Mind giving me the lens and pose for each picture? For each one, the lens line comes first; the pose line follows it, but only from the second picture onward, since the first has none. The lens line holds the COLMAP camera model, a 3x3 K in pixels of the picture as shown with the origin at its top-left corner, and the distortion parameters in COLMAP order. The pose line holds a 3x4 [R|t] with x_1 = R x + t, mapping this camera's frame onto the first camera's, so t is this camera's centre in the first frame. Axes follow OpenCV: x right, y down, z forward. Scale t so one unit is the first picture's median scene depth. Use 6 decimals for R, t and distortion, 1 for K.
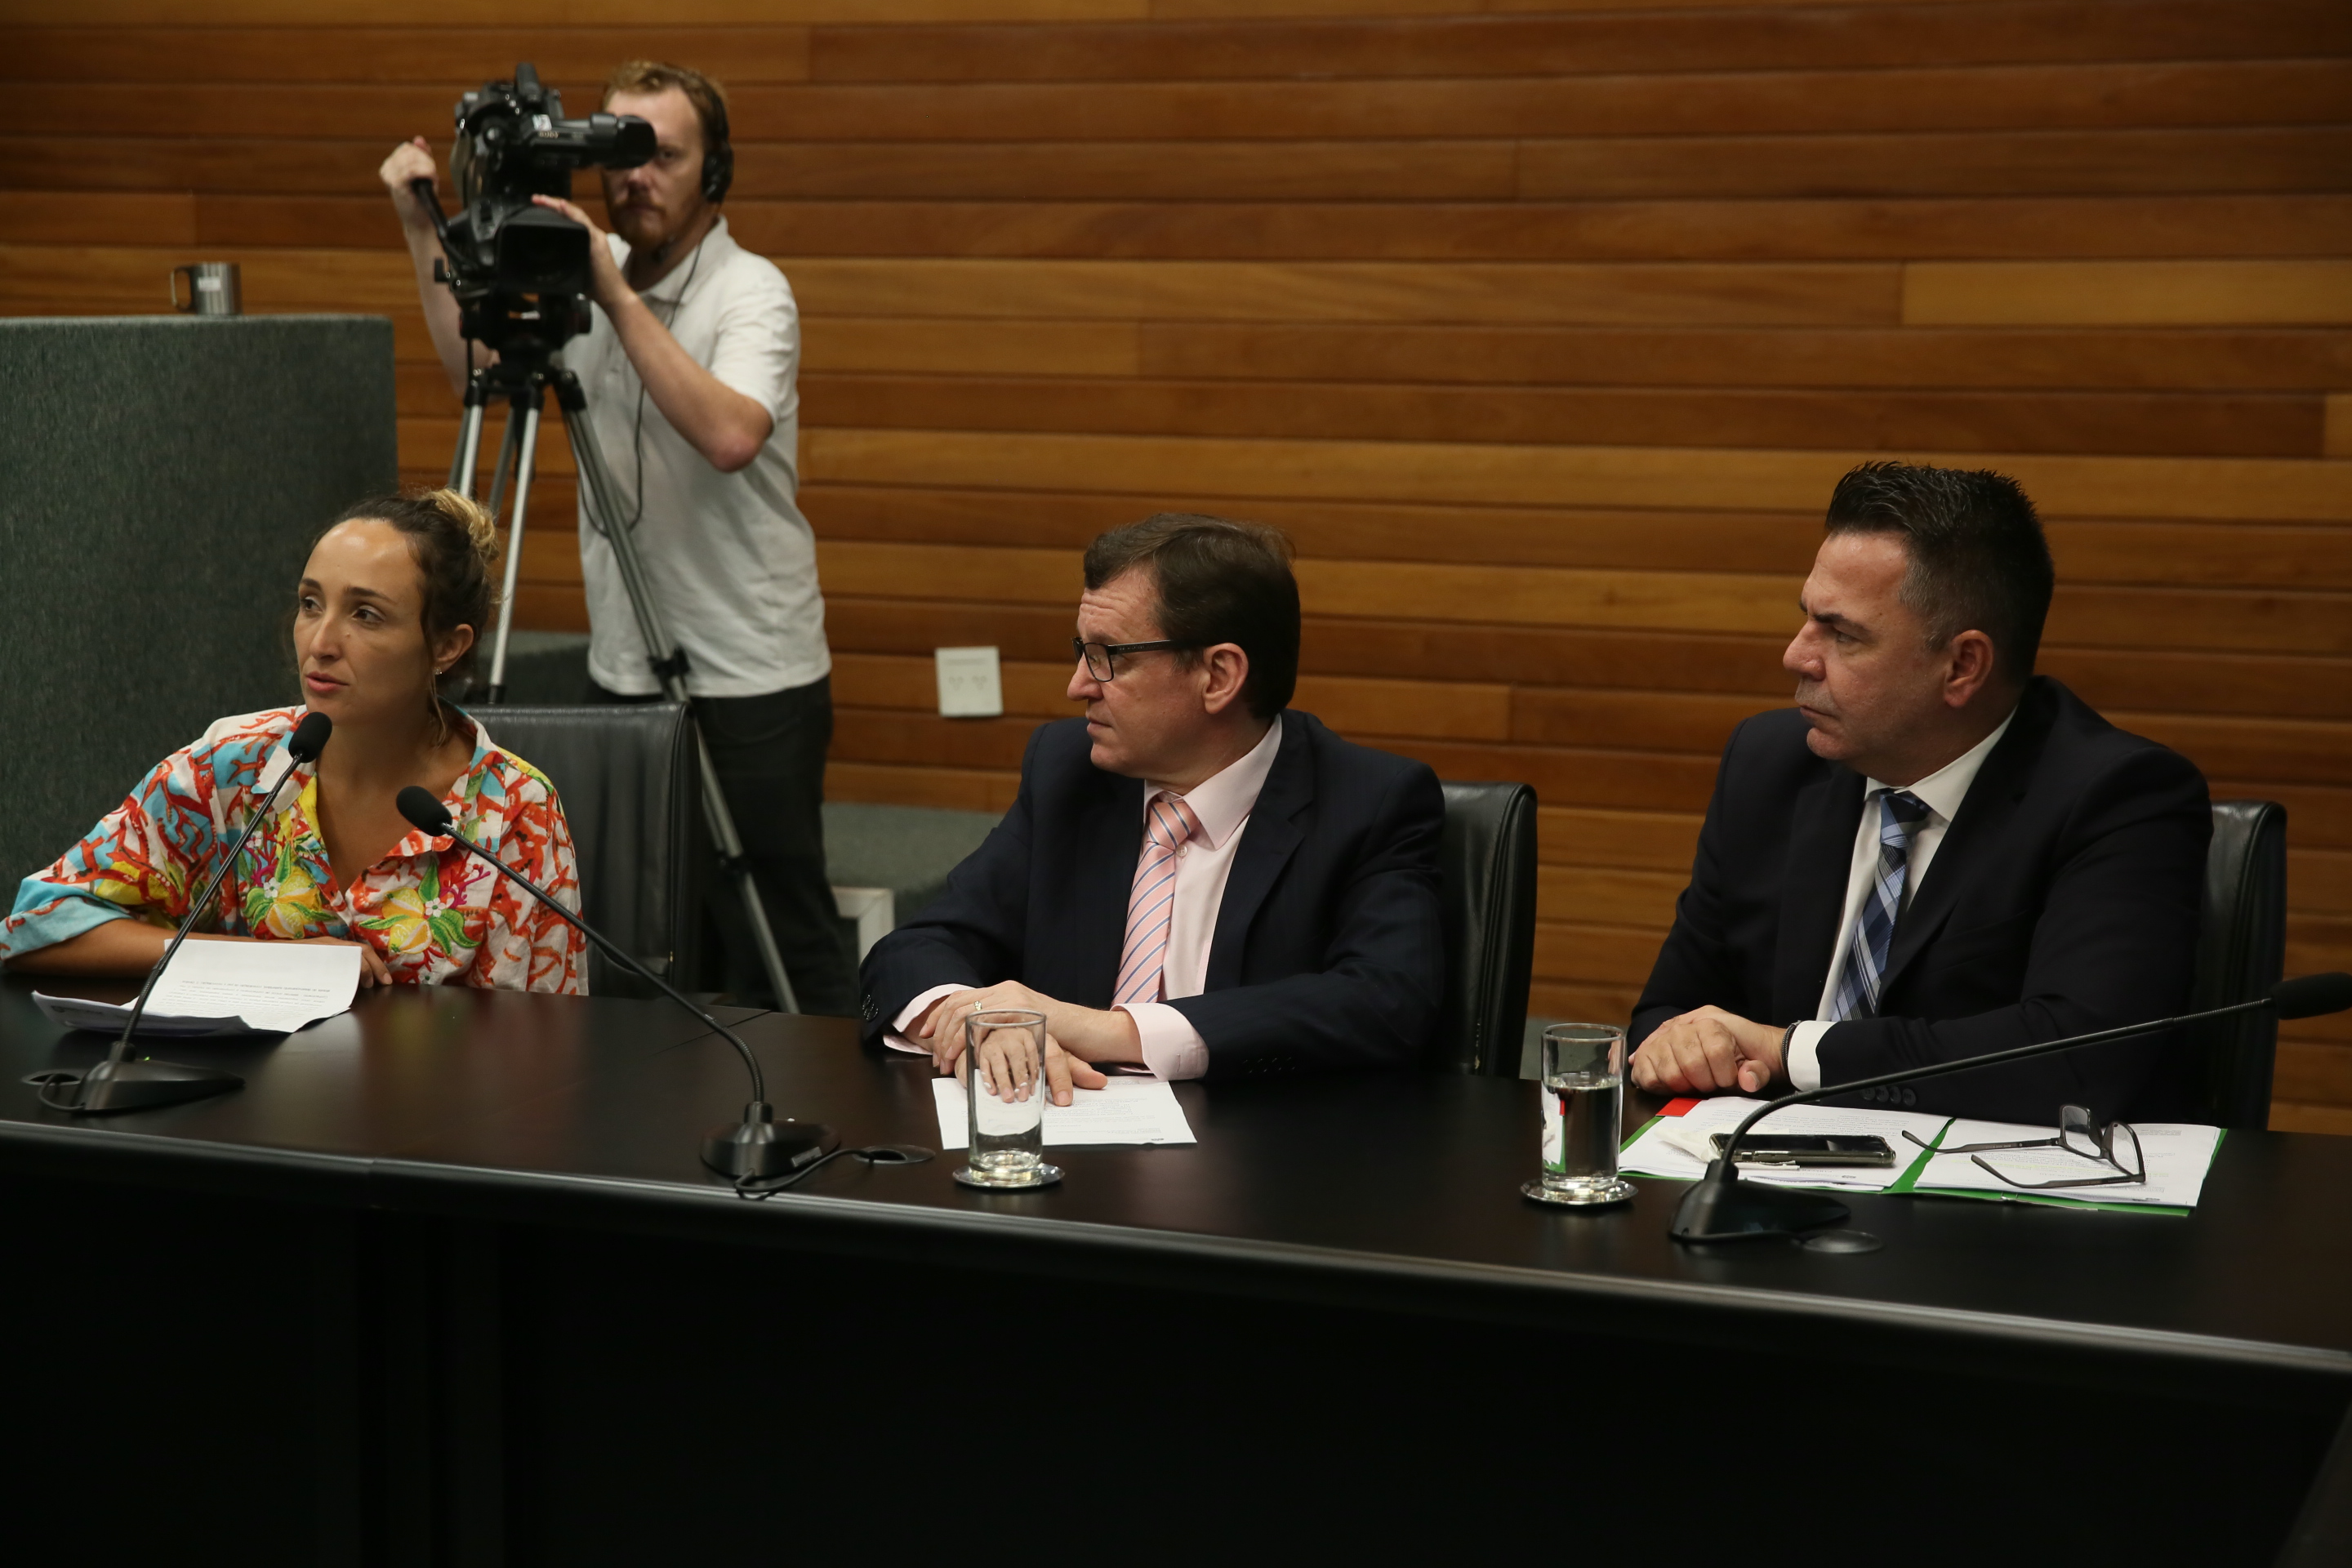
lens RADIAL K [[4066.5, 0, 1187.7], [0, 4066.5, 776.9], [0, 0, 1]] dist [0.118481, 0.000000]
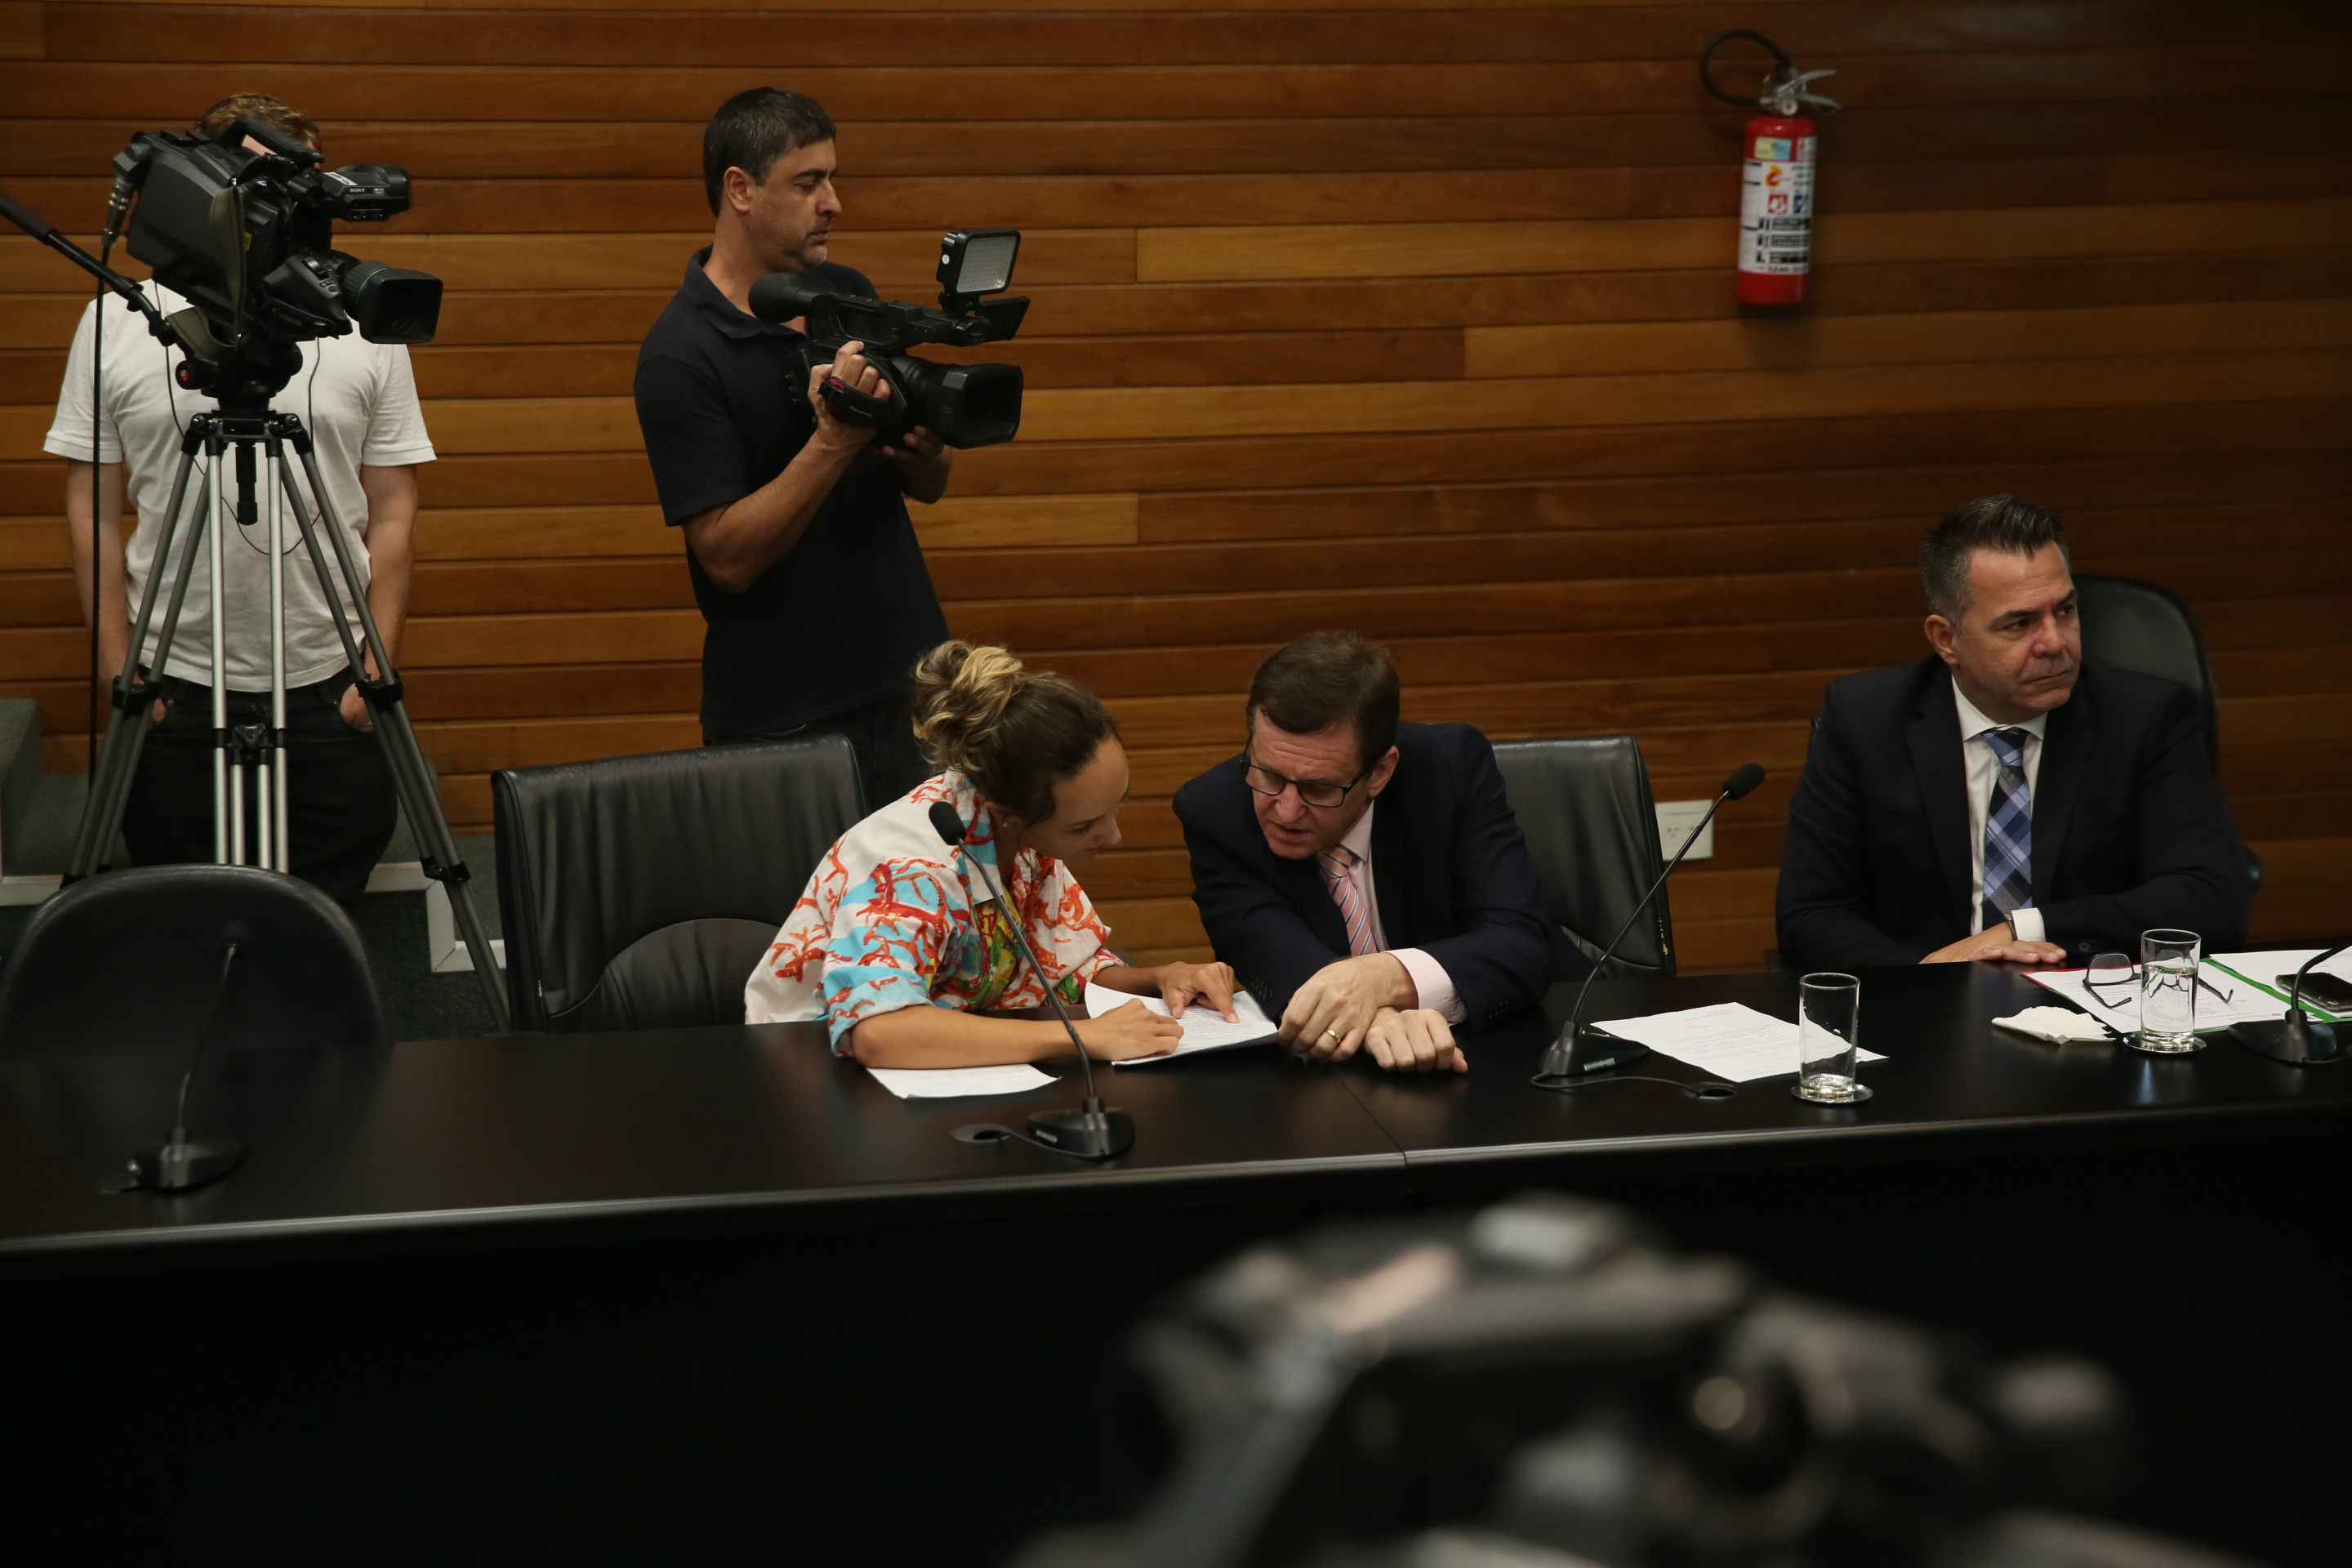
lens RADIAL K [[4339.5, 0, 1161.0], [0, 4339.5, 785.7], [0, 0, 1]] dist [0.184431, 0.000000]
pose [[0.794746, -0.122290, 0.594494, -0.595359], [0.074908, 0.991766, 0.103870, -0.095909], [-0.602301, -0.038018, 0.797363, -0.024663]]
